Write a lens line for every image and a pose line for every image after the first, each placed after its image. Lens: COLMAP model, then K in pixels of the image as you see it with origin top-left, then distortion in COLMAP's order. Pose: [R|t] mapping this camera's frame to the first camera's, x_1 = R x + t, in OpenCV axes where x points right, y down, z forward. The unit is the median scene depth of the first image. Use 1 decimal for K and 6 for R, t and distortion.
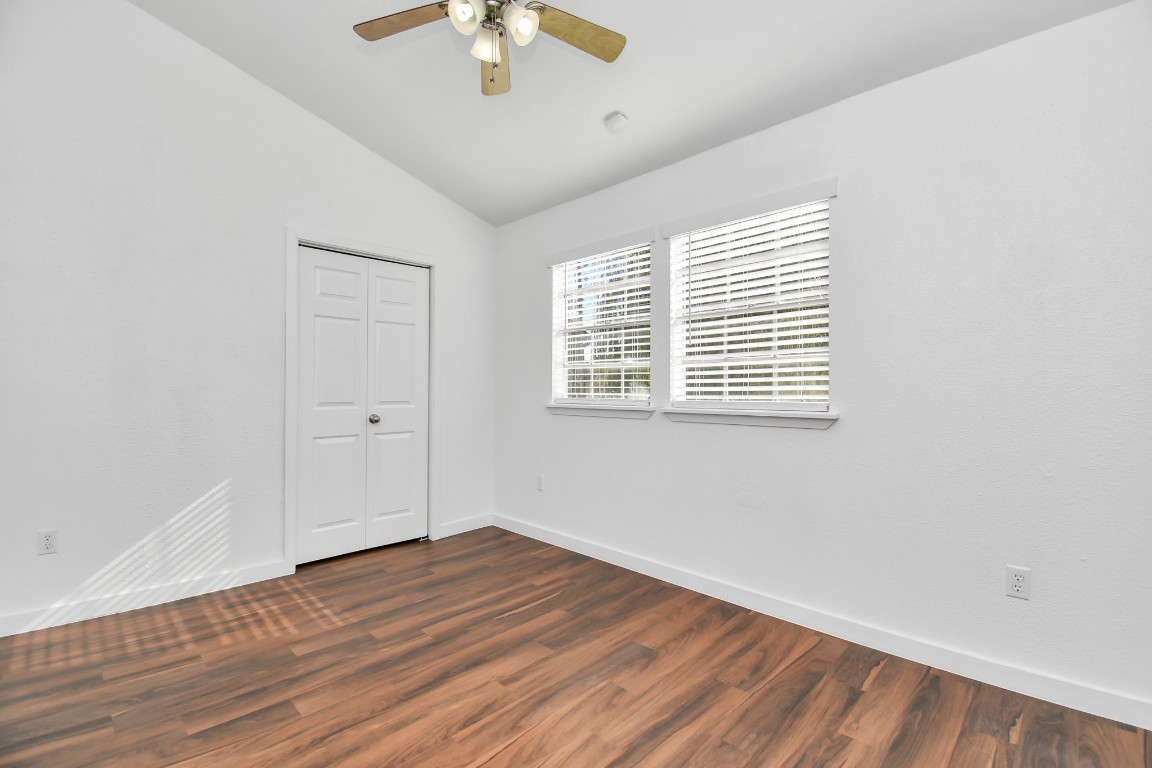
lens RADIAL K [[523.5, 0, 597.3], [0, 523.5, 377.3], [0, 0, 1]] dist [-0.005014, -0.011030]
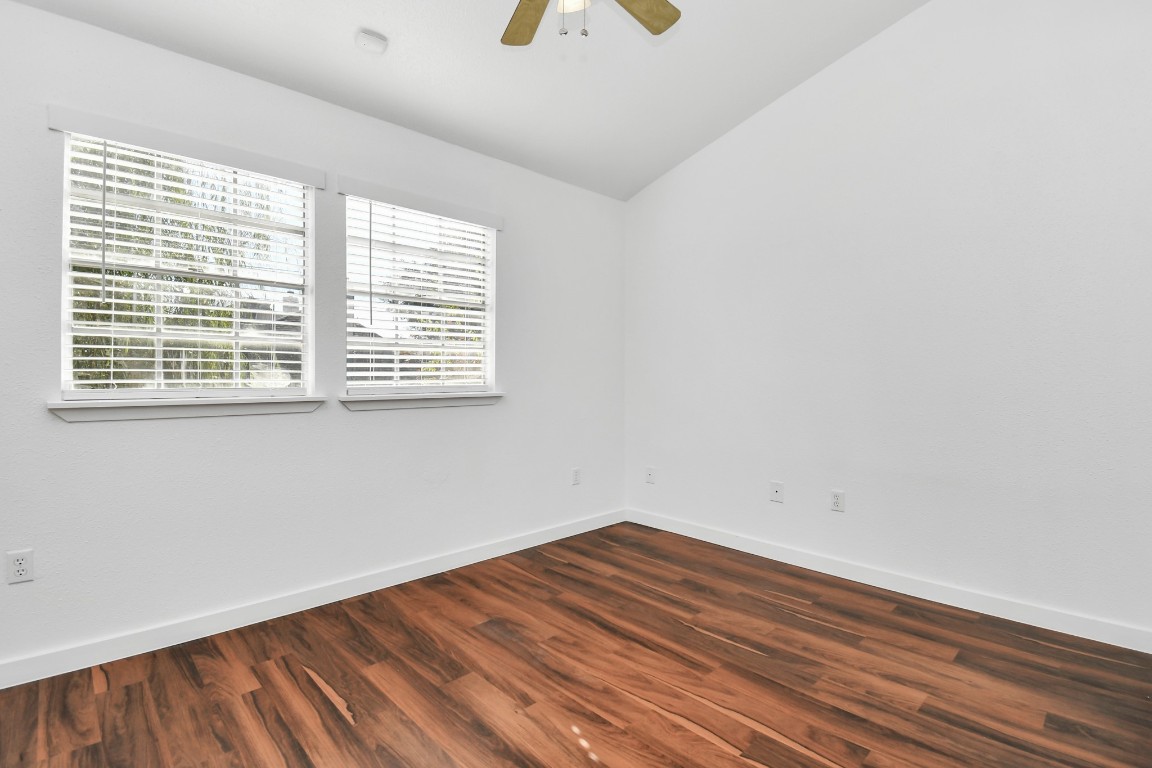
lens RADIAL K [[523.5, 0, 572.9], [0, 523.5, 378.7], [0, 0, 1]] dist [-0.005014, -0.011030]
pose [[0.036847, -0.001025, 0.999320, -0.781708], [-0.019813, 0.999802, 0.001756, 0.024389], [-0.999124, -0.019865, 0.036819, 0.668226]]
